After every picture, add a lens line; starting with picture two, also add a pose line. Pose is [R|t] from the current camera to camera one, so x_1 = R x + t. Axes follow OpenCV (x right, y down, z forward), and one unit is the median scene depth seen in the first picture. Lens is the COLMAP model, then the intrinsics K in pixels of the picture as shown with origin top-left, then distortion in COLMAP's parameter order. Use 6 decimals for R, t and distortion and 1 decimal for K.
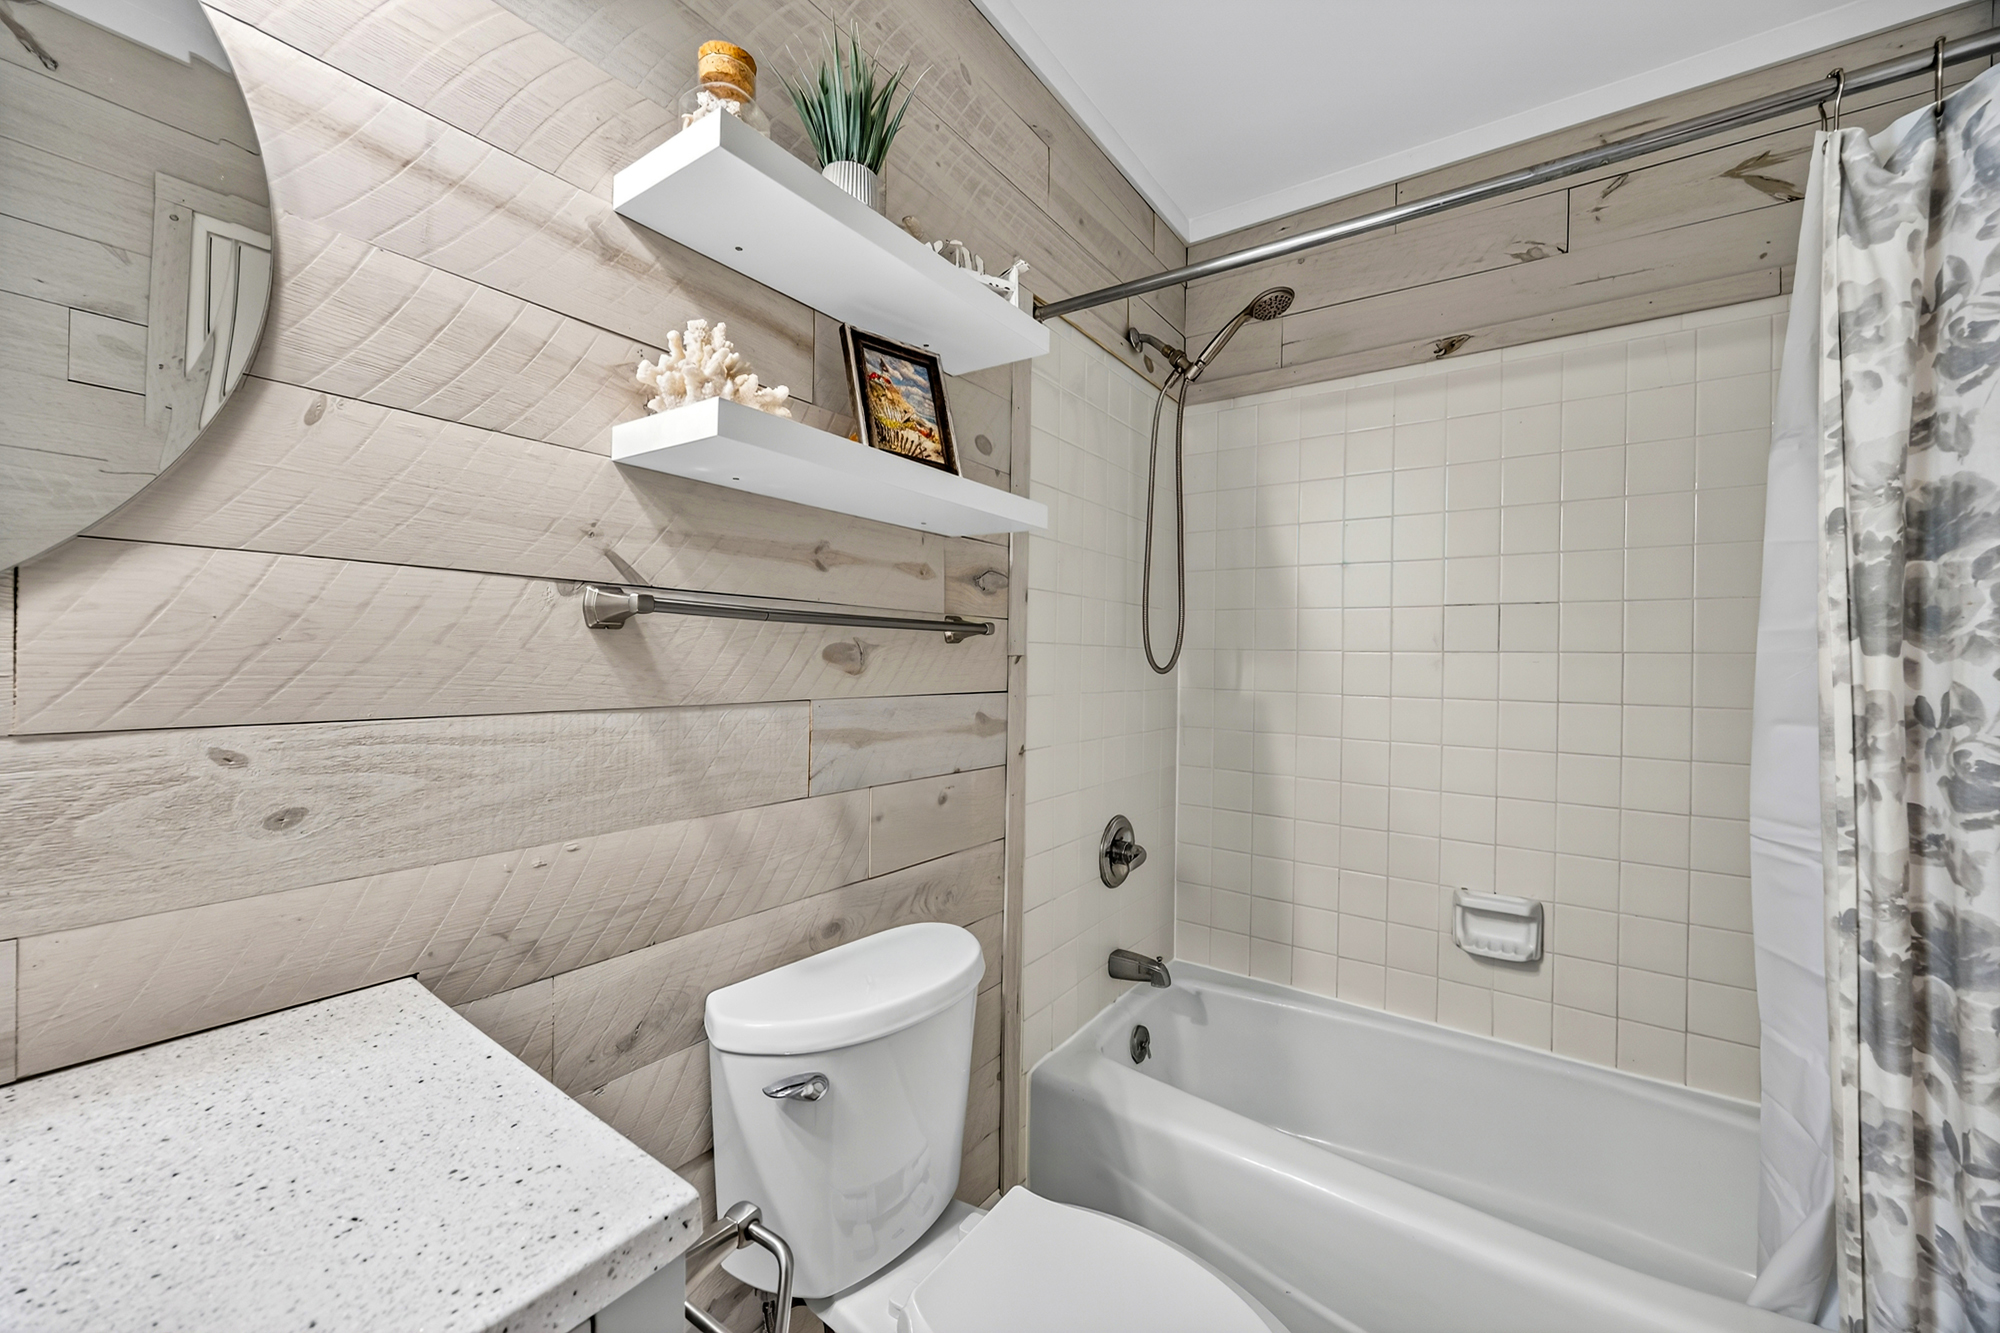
lens RADIAL K [[764.7, 0, 998.7], [0, 764.7, 652.4], [0, 0, 1]] dist [-0.004346, -0.000117]
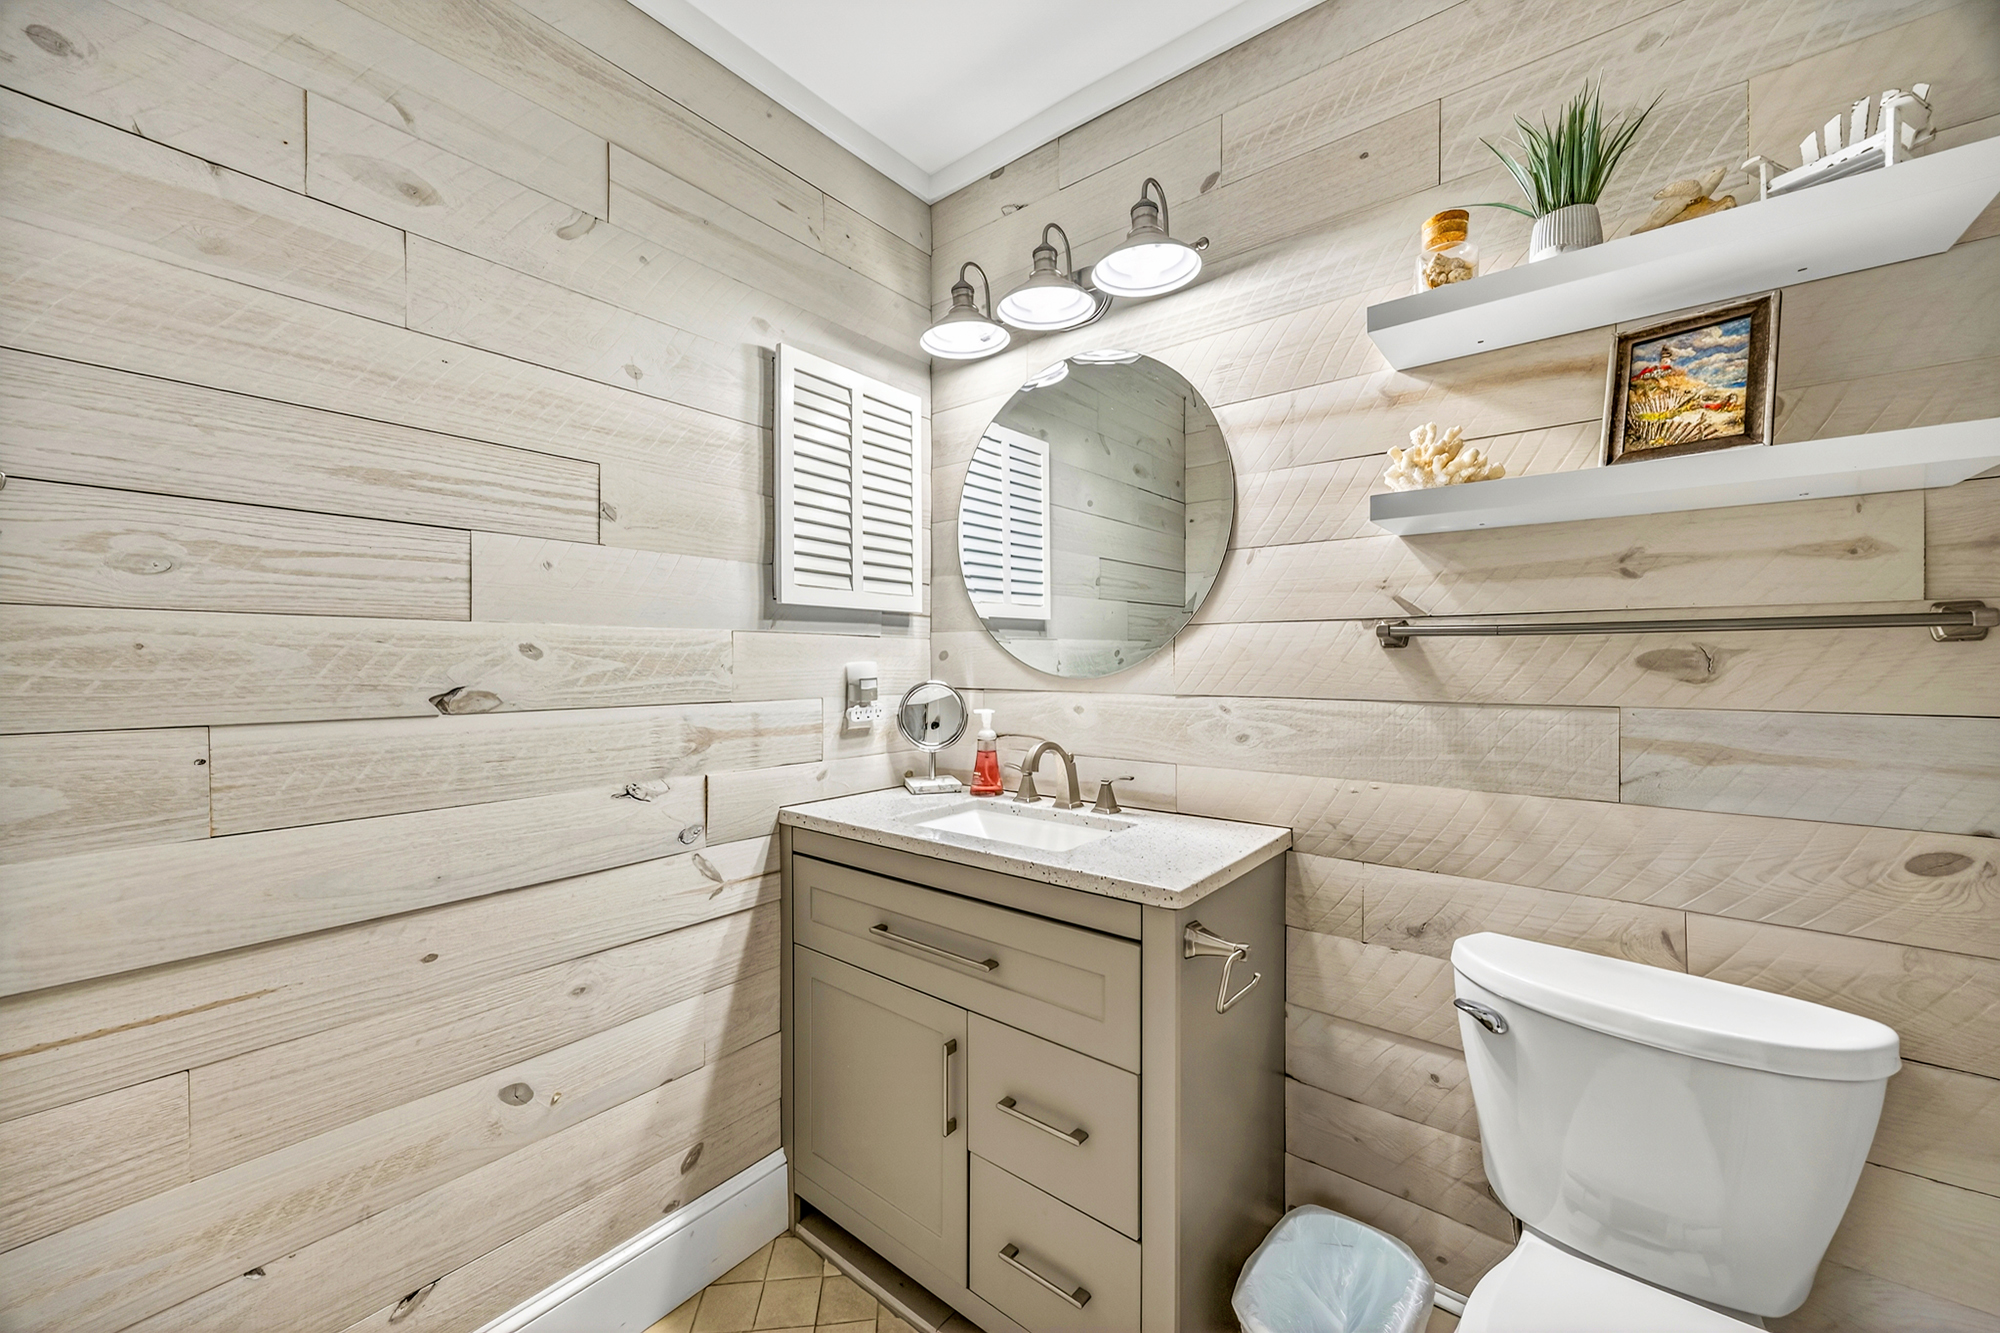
lens RADIAL K [[764.7, 0, 998.7], [0, 764.7, 652.4], [0, 0, 1]] dist [-0.004346, -0.000117]
pose [[-0.061240, -0.028136, -0.997726, 0.935051], [0.008114, 0.999556, -0.028686, 0.013627], [0.998090, -0.009852, -0.060985, 0.272917]]
